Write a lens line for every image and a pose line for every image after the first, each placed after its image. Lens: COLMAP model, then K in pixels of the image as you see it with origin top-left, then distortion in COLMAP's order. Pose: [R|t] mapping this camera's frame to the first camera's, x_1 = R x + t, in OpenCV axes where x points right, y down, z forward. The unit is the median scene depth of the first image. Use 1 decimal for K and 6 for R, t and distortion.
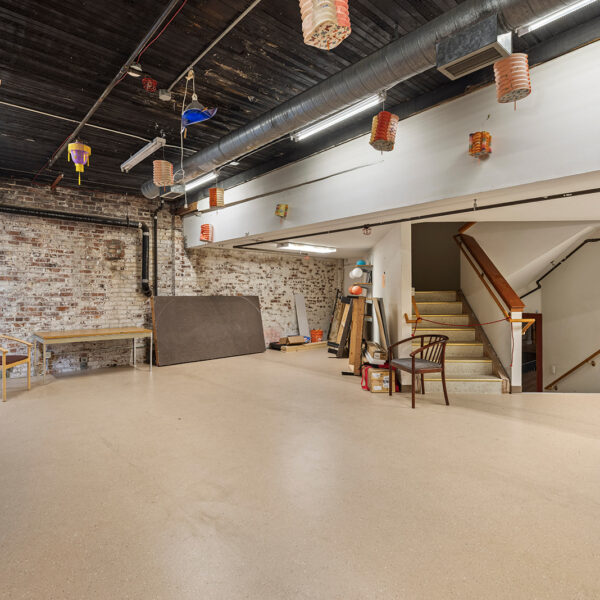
lens RADIAL K [[396.9, 0, 297.3], [0, 396.9, 294.9], [0, 0, 1]] dist [-0.008801, -0.002980]
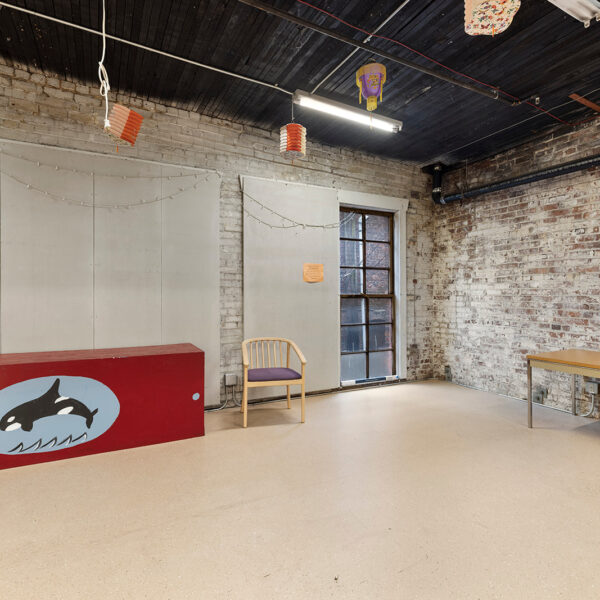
lens RADIAL K [[379.6, 0, 292.5], [0, 379.6, 296.1], [0, 0, 1]] dist [0.004564, 0.000366]
pose [[-0.257105, 0.008731, -0.966344, 0.069386], [0.000644, 0.999961, 0.008864, -0.000204], [0.966383, 0.001657, -0.257100, 0.643032]]
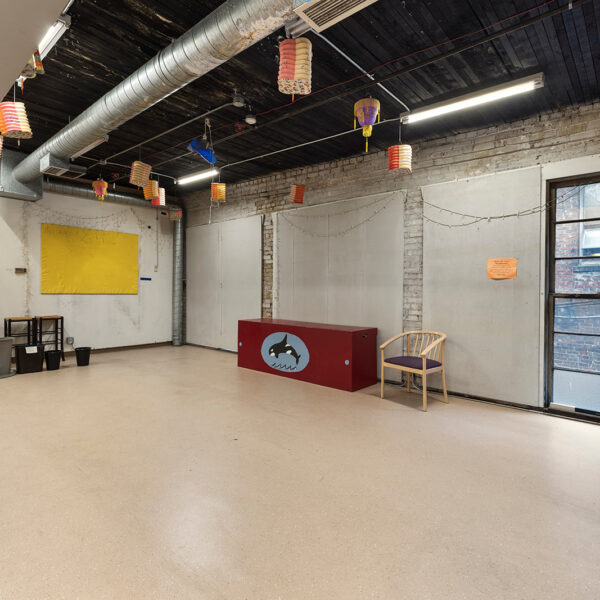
lens RADIAL K [[379.6, 0, 289.8], [0, 379.6, 292.0], [0, 0, 1]] dist [0.004564, 0.000366]
pose [[-0.994335, -0.004515, -0.106193, -0.195235], [-0.005653, 0.999930, 0.010418, -0.002538], [0.106139, 0.010960, -0.994291, 1.083380]]
